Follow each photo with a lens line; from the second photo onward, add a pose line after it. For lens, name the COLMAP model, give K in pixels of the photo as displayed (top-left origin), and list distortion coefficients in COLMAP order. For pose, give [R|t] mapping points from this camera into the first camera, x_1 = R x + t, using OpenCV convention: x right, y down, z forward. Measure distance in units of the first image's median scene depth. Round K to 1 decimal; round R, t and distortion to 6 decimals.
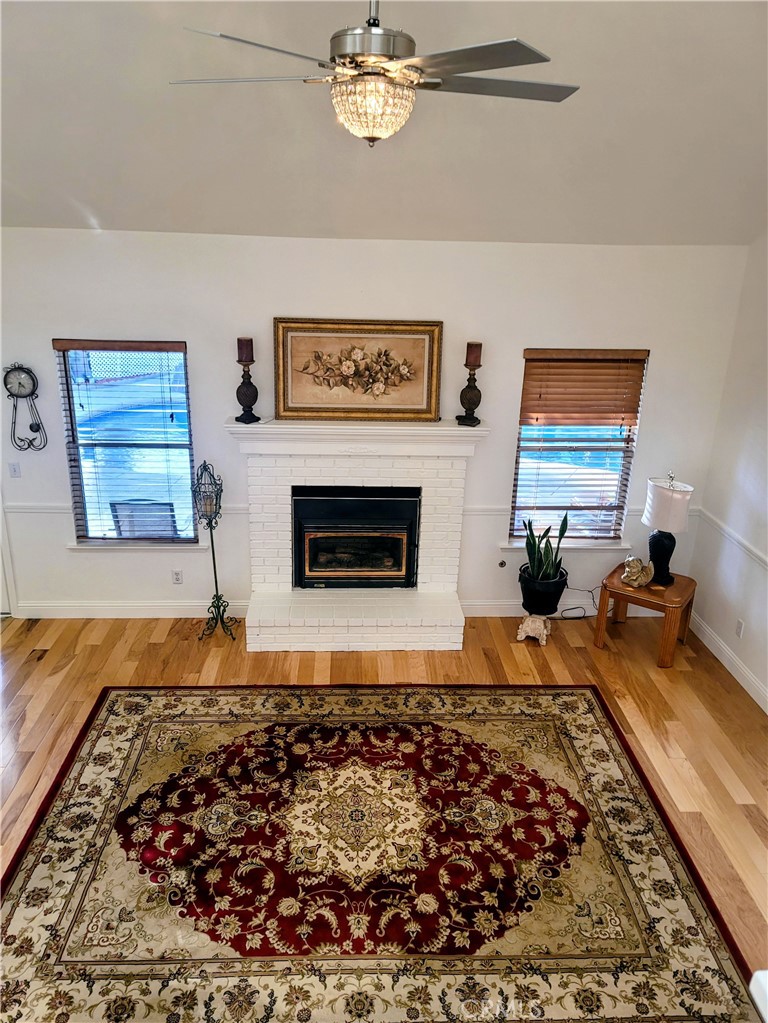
lens RADIAL K [[766.4, 0, 384.0], [0, 766.4, 511.5], [0, 0, 1]] dist [0.093741, -0.102941]
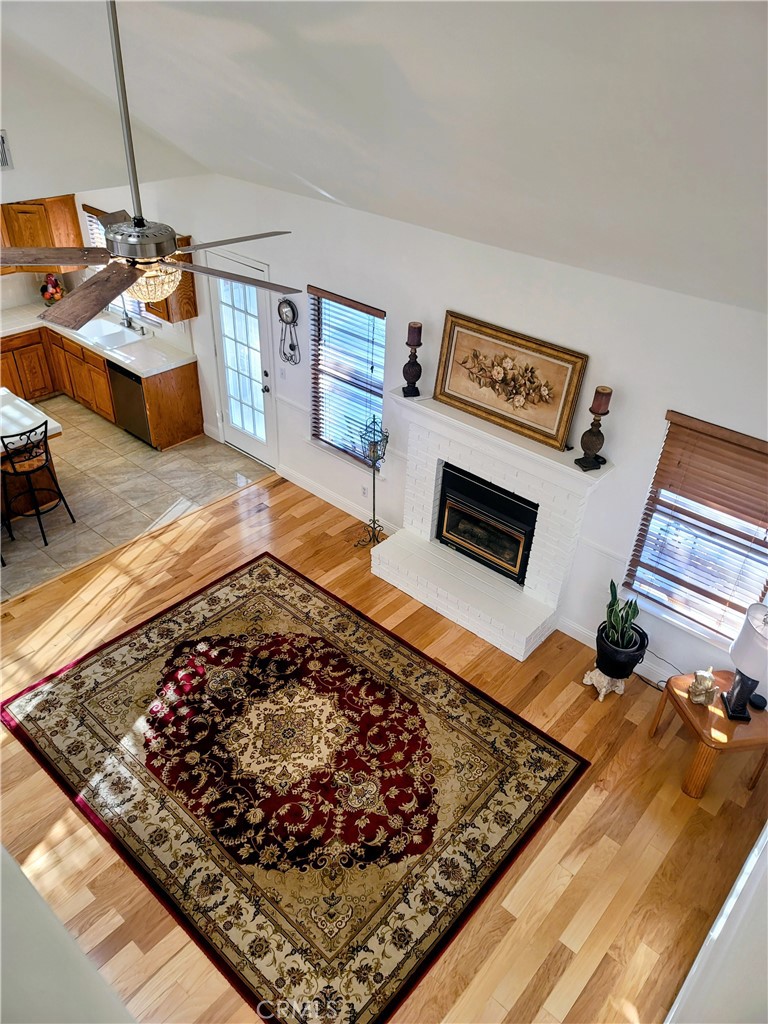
lens RADIAL K [[743.7, 0, 384.0], [0, 743.7, 512.0], [0, 0, 1]] dist [0.067024, -0.054606]
pose [[0.719290, 0.398971, -0.568721, 0.530704], [-0.262625, 0.914057, 0.309077, -0.311609], [0.643156, -0.072955, 0.762251, 0.136245]]
